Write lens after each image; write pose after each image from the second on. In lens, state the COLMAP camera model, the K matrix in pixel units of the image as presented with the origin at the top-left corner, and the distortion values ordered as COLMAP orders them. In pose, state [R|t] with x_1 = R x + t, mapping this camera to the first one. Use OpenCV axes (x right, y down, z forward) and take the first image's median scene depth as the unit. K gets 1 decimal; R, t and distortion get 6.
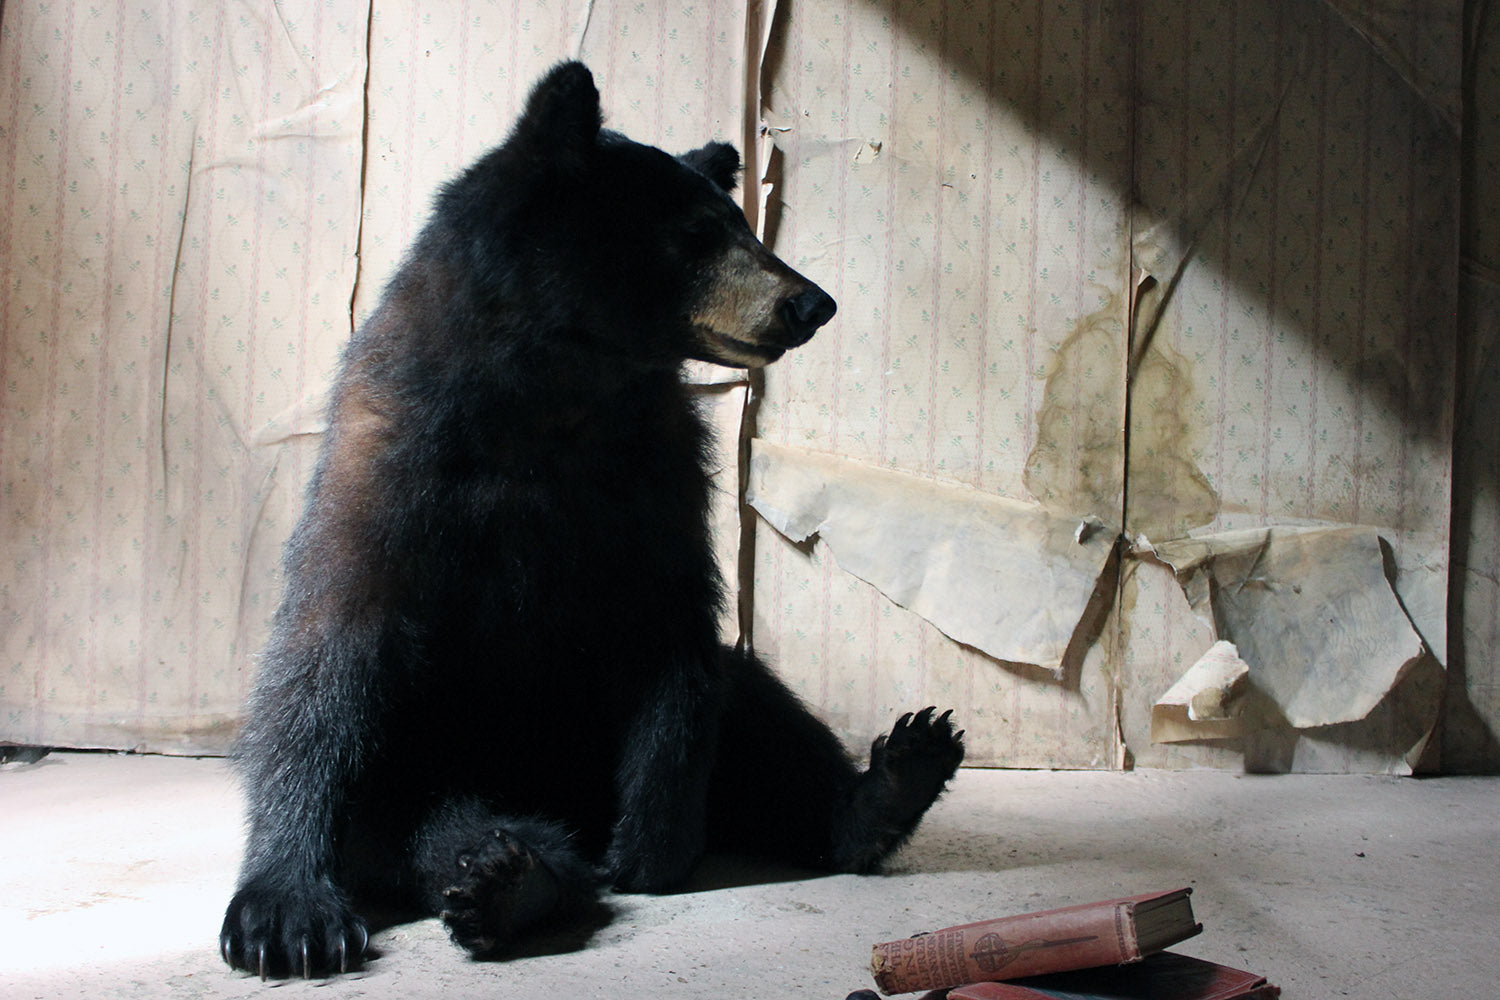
lens RADIAL K [[1712.2, 0, 738.5], [0, 1712.2, 509.1], [0, 0, 1]] dist [-0.050881, 0.000000]
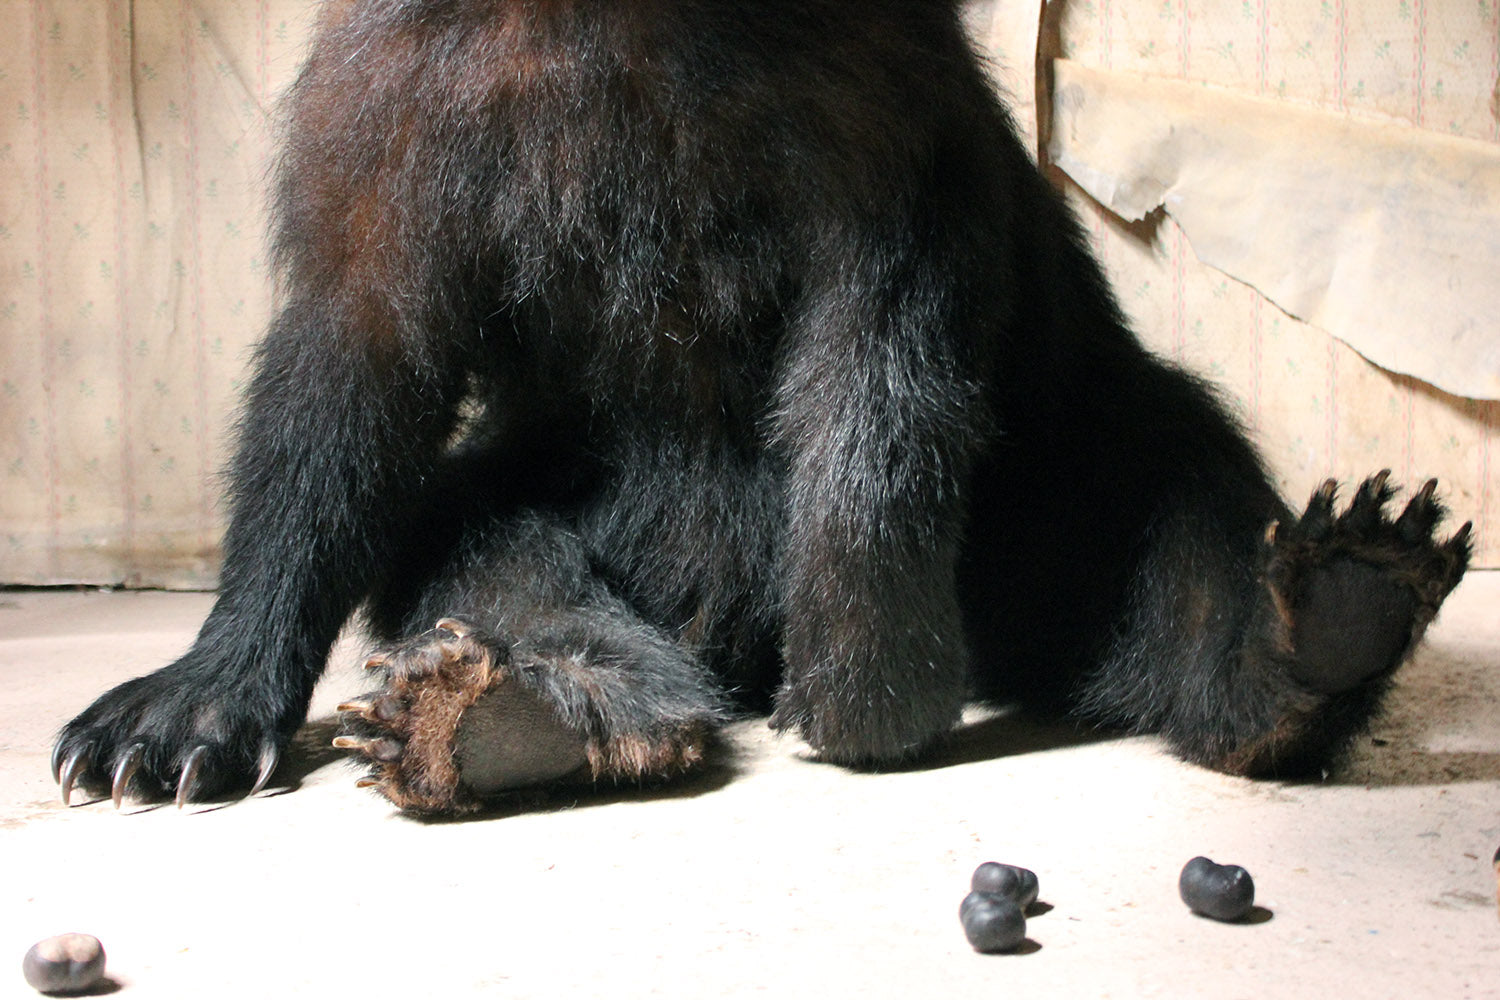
lens RADIAL K [[2044.0, 0, 740.5], [0, 2044.0, 510.5], [0, 0, 1]] dist [-0.012688, 0.000000]
pose [[0.996594, -0.035472, -0.074445, -0.056604], [0.042097, 0.995107, 0.089388, 0.051451], [0.070910, -0.092218, 0.993211, 0.229719]]
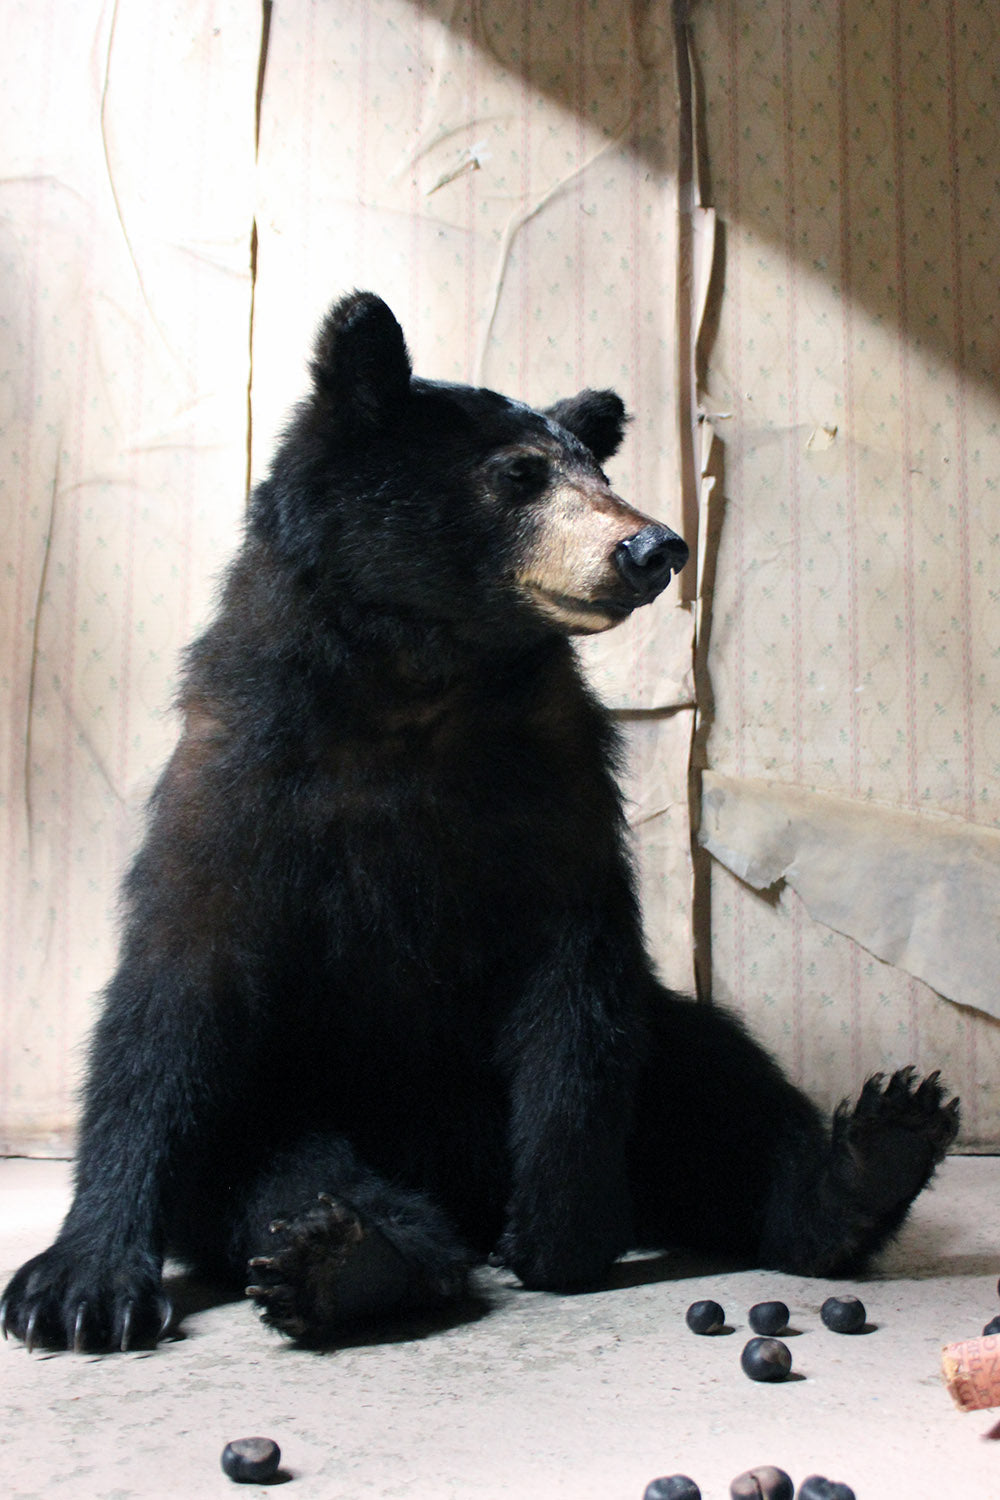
lens RADIAL K [[1831.5, 0, 486.0], [0, 1831.5, 759.1], [0, 0, 1]] dist [-0.048460, 0.000000]
pose [[0.996965, -0.035275, -0.069401, -0.036032], [0.028669, 0.995161, -0.093978, 0.035981], [0.072380, 0.091703, 0.993152, 0.080789]]
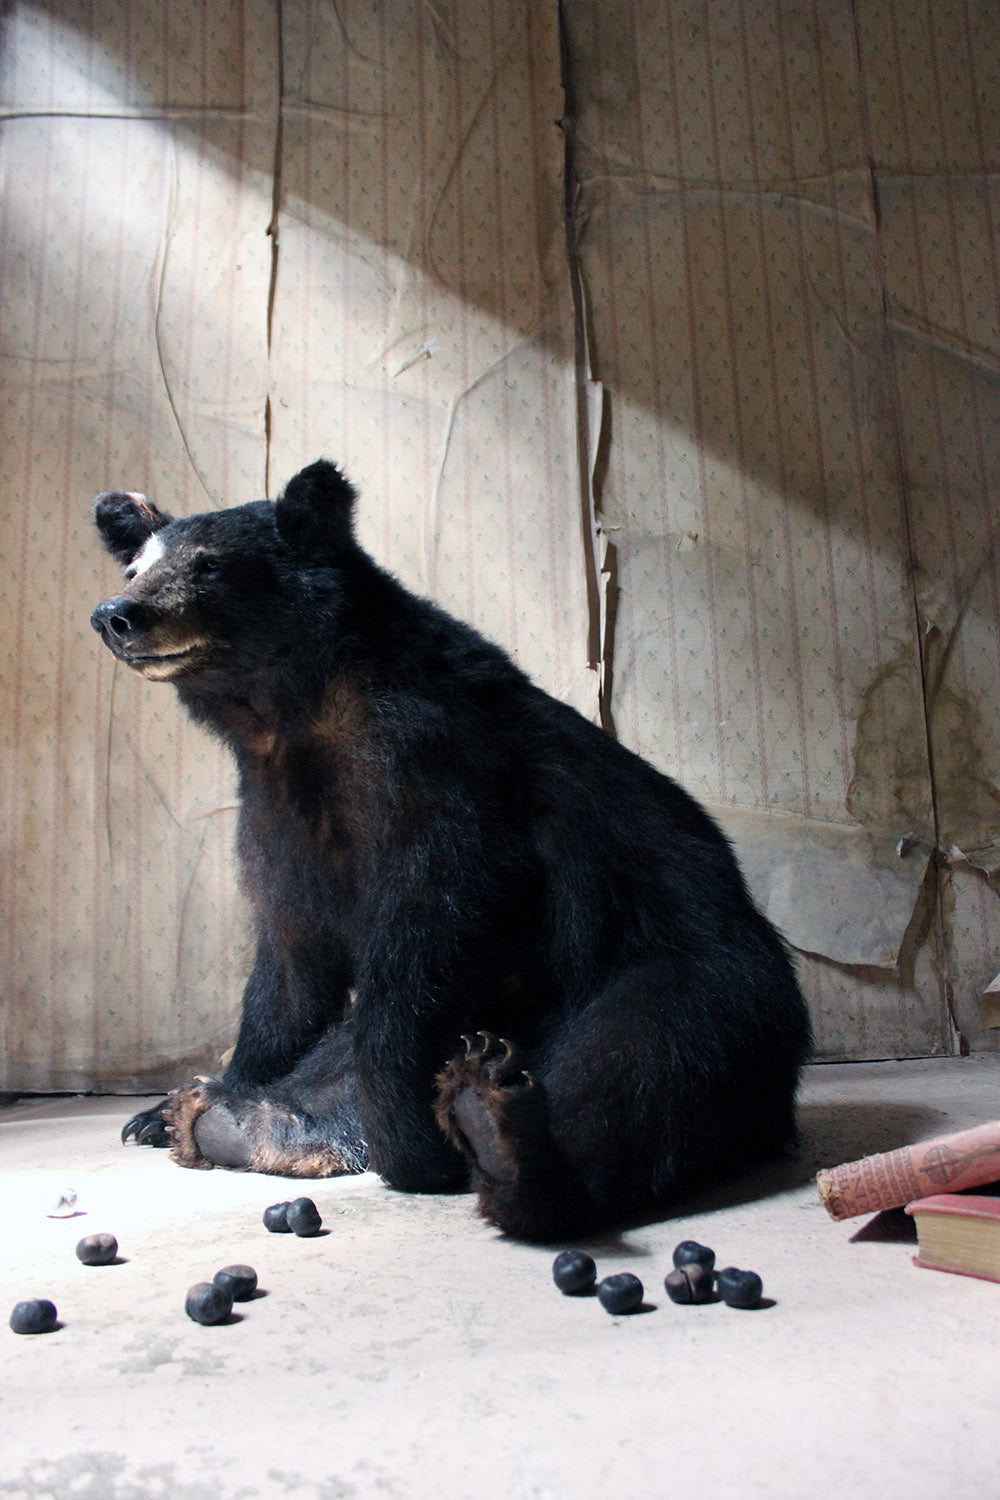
lens RADIAL K [[1326.6, 0, 489.5], [0, 1326.6, 750.8], [0, 0, 1]] dist [-0.125449, 0.069600]
pose [[0.996886, -0.072404, -0.031245, -0.043386], [0.066784, 0.985850, -0.153755, 0.066372], [0.041935, 0.151189, 0.987615, 0.108728]]
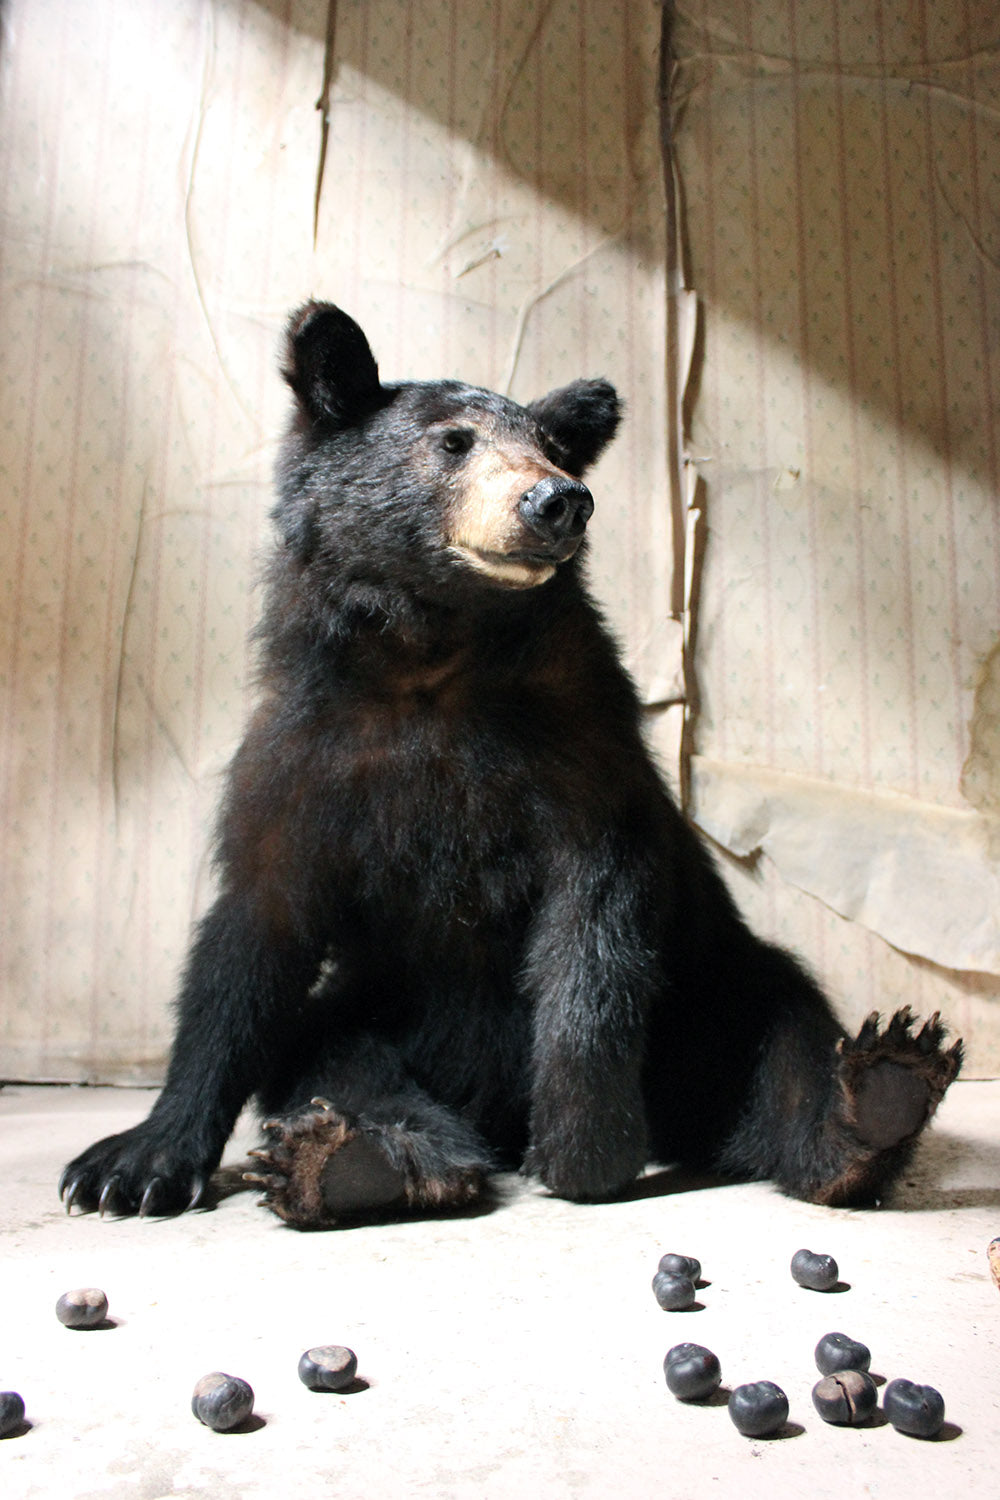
lens RADIAL K [[1371.2, 0, 493.7], [0, 1371.2, 763.2], [0, 0, 1]] dist [-0.097565, 0.000000]
pose [[0.998201, -0.035717, -0.048148, -0.068880], [0.029621, 0.992106, -0.121857, 0.057643], [0.052120, 0.120212, 0.991379, 0.193639]]
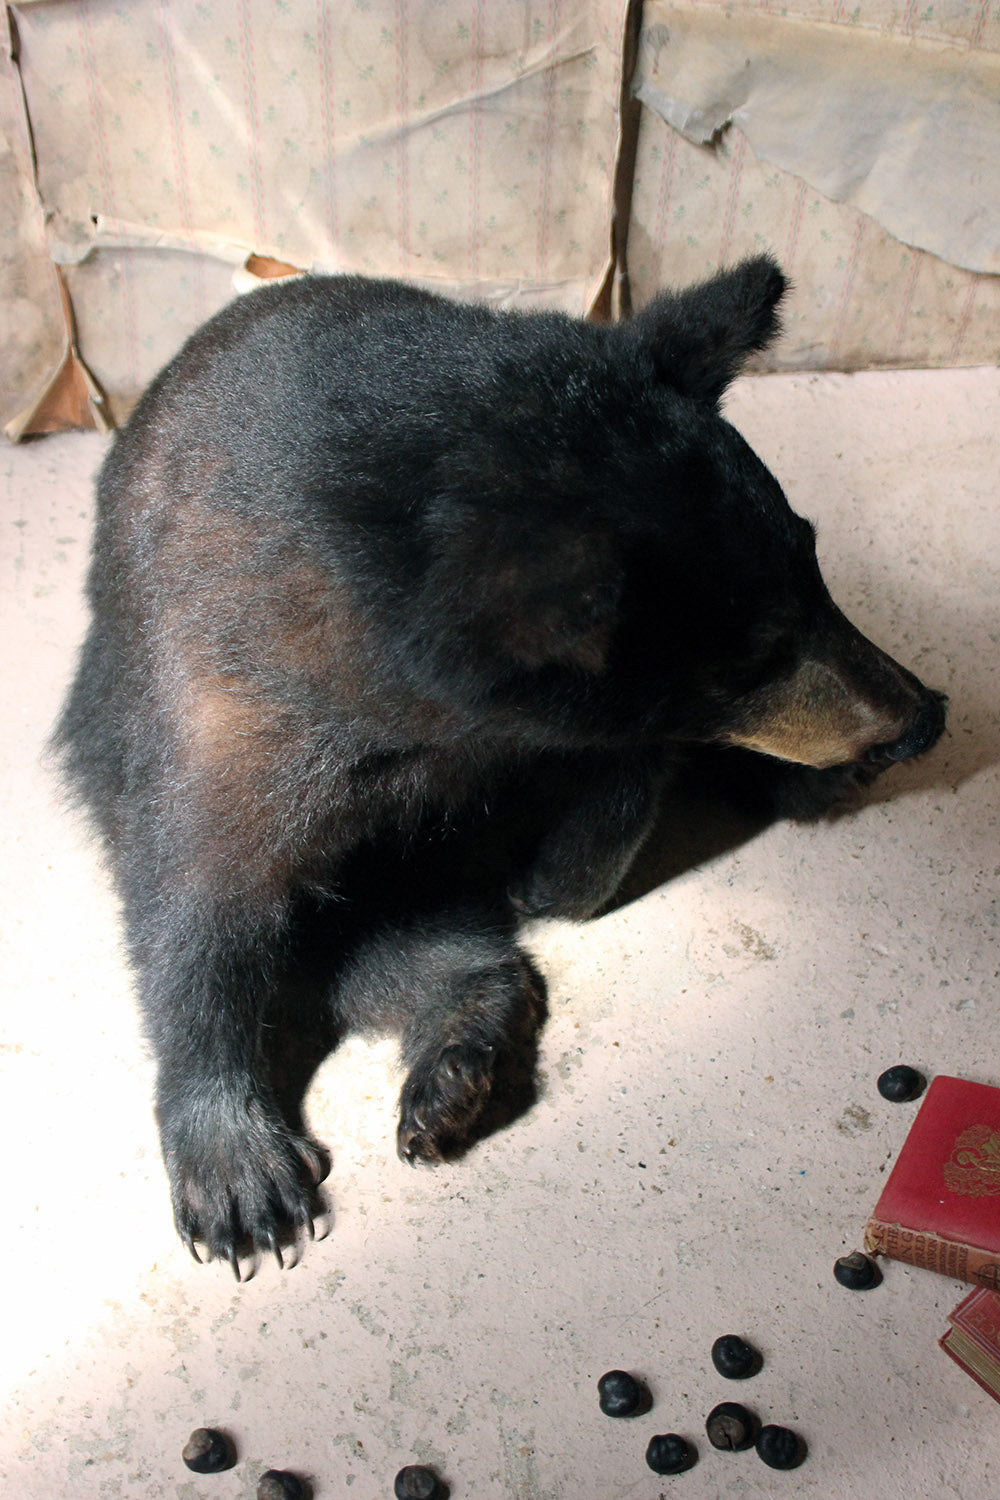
lens RADIAL K [[2044.0, 0, 497.0], [0, 2044.0, 857.2], [0, 0, 1]] dist [-0.012688, 0.000000]
pose [[0.996989, -0.059293, 0.049980, -0.103461], [-0.005914, 0.584493, 0.811377, -0.470010], [-0.077322, -0.809229, 0.582383, 0.299790]]
